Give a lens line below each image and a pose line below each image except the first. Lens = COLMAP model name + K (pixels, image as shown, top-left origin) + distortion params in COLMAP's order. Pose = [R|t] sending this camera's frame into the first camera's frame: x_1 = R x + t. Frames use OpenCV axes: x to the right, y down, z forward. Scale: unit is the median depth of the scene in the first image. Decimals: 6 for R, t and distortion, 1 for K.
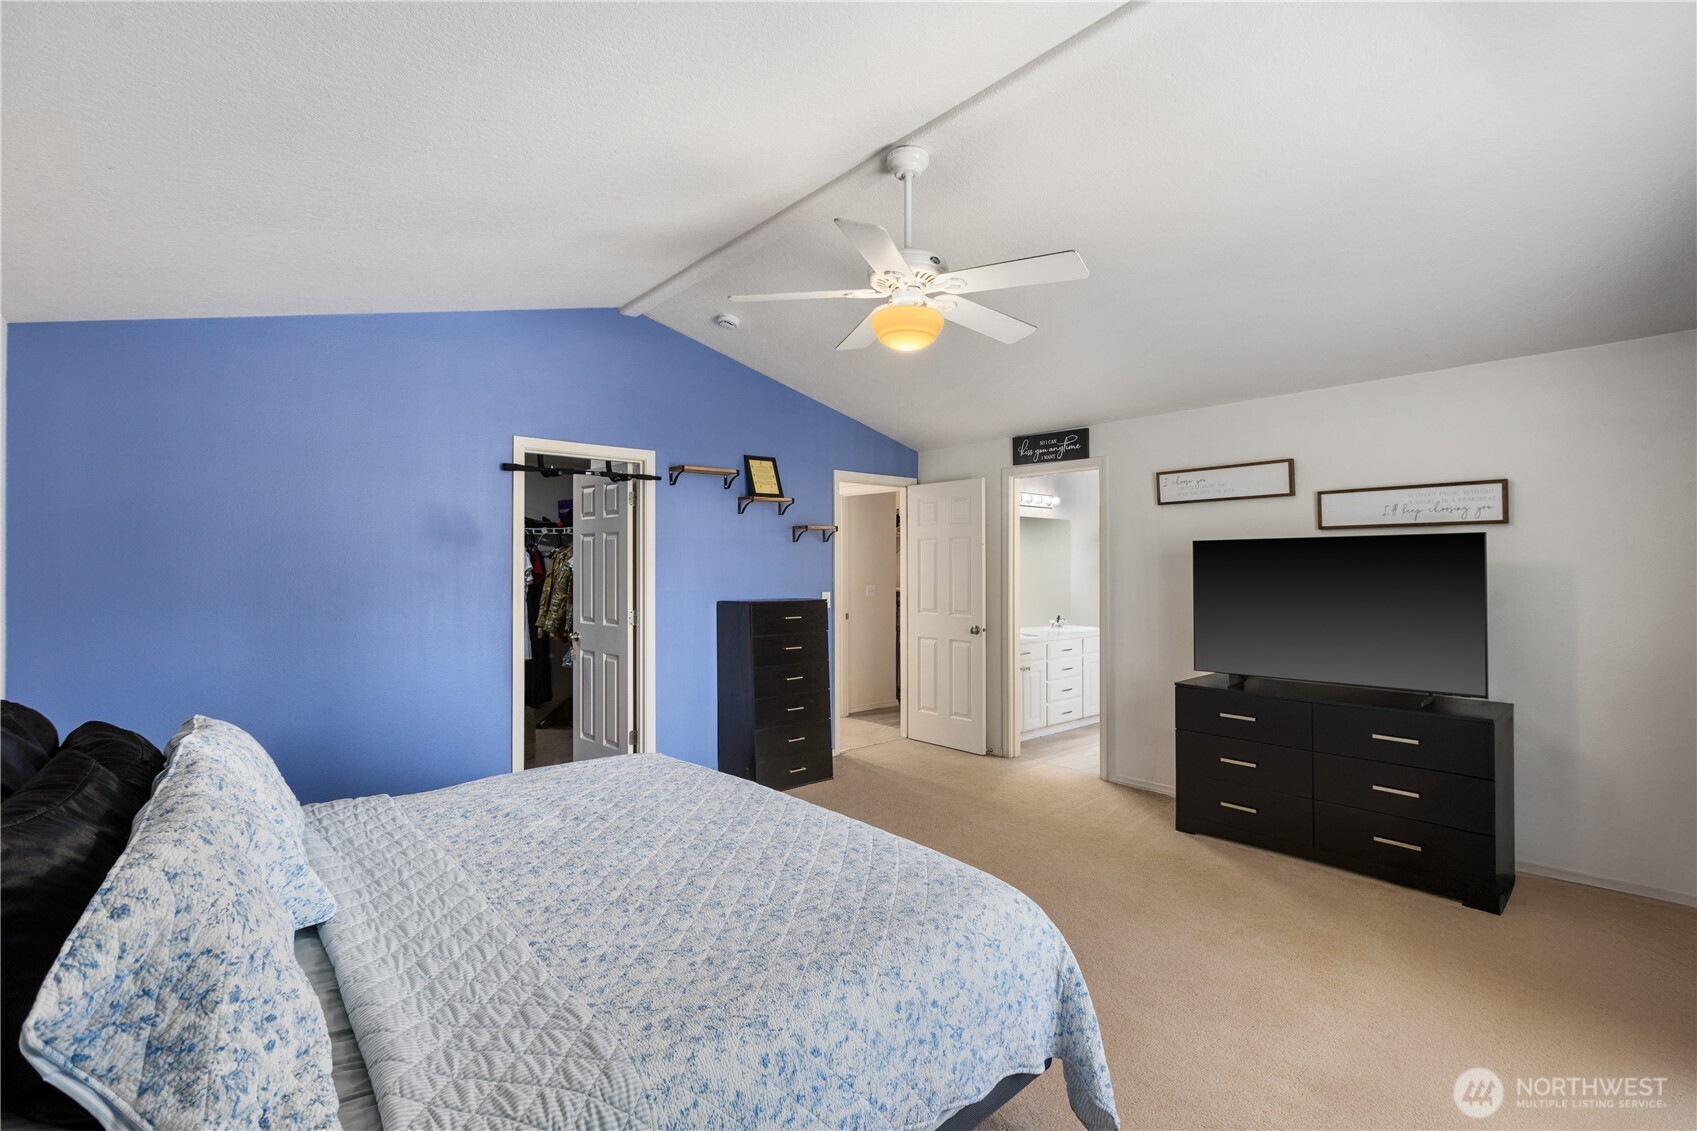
lens RADIAL K [[755.8, 0, 839.5], [0, 755.8, 562.2], [0, 0, 1]] dist [-0.003589, -0.000112]
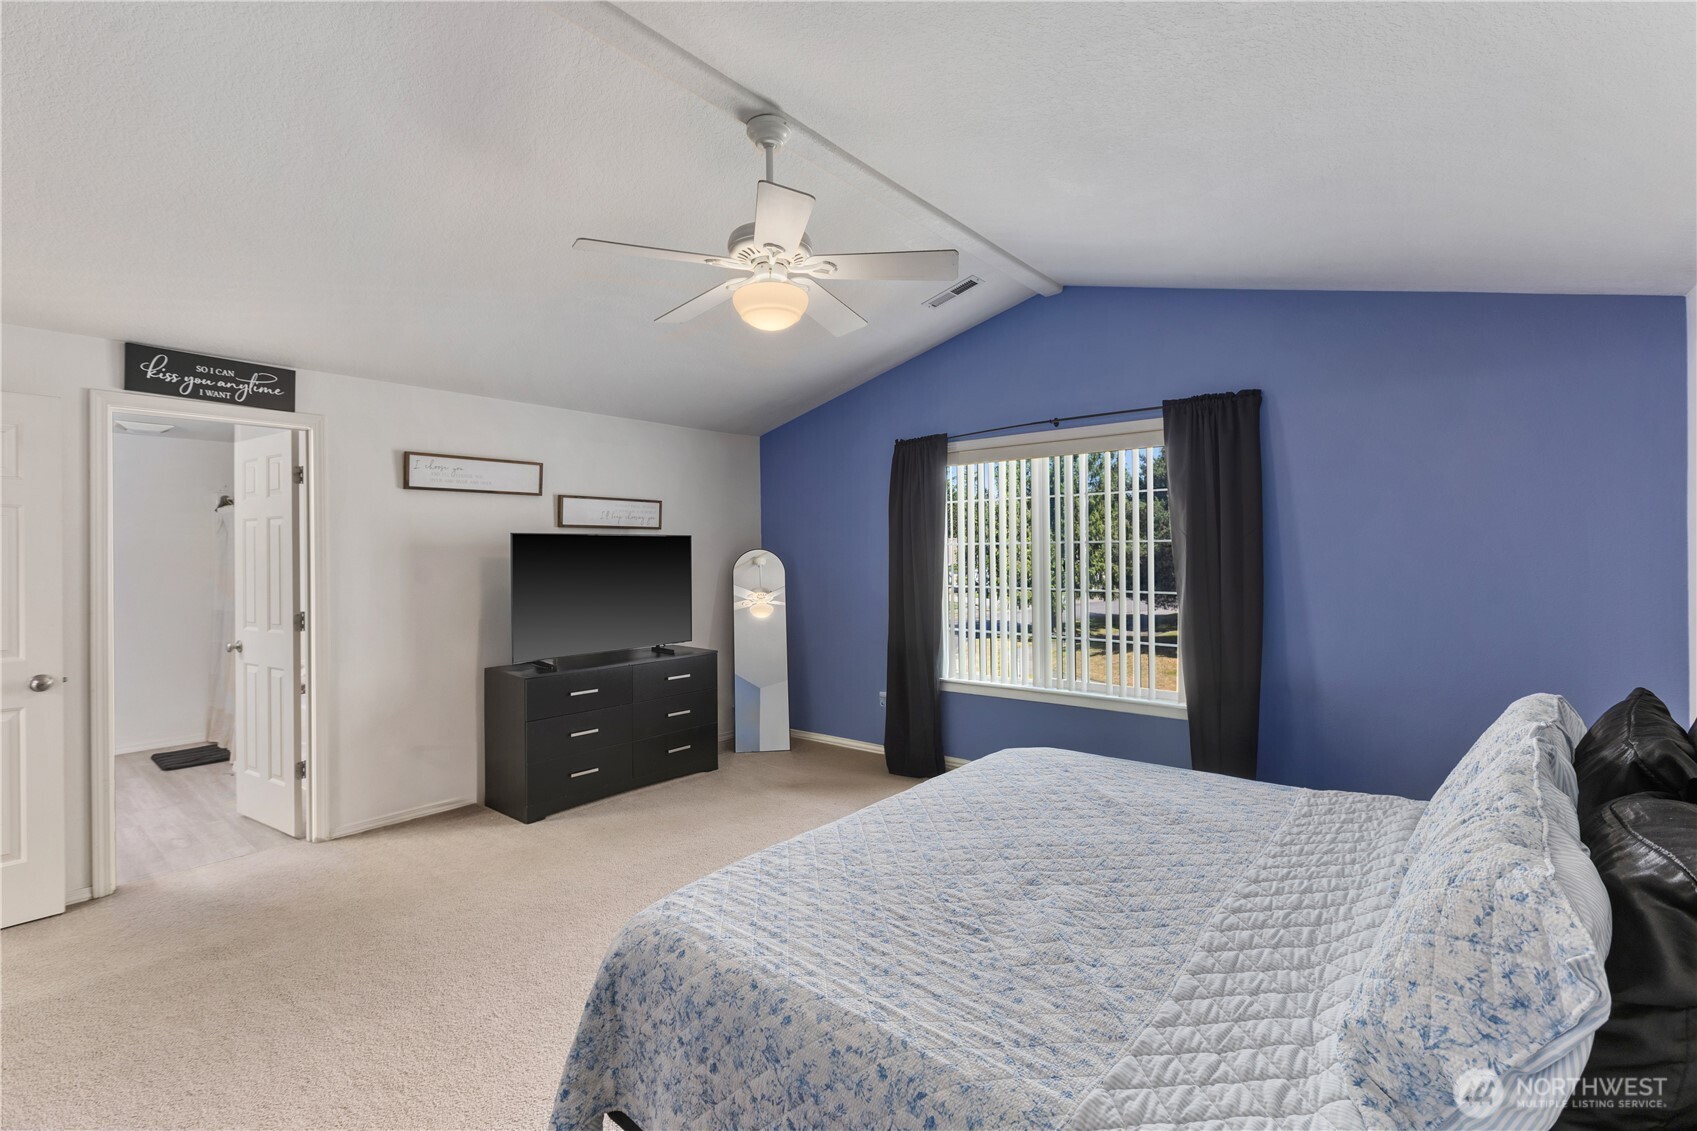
lens RADIAL K [[755.8, 0, 843.3], [0, 755.8, 556.6], [0, 0, 1]] dist [-0.003589, -0.000112]
pose [[-0.160074, -0.000980, 0.987105, -0.477771], [0.001987, 0.999997, 0.001315, 0.002115], [-0.987103, 0.002172, -0.160071, 0.594418]]
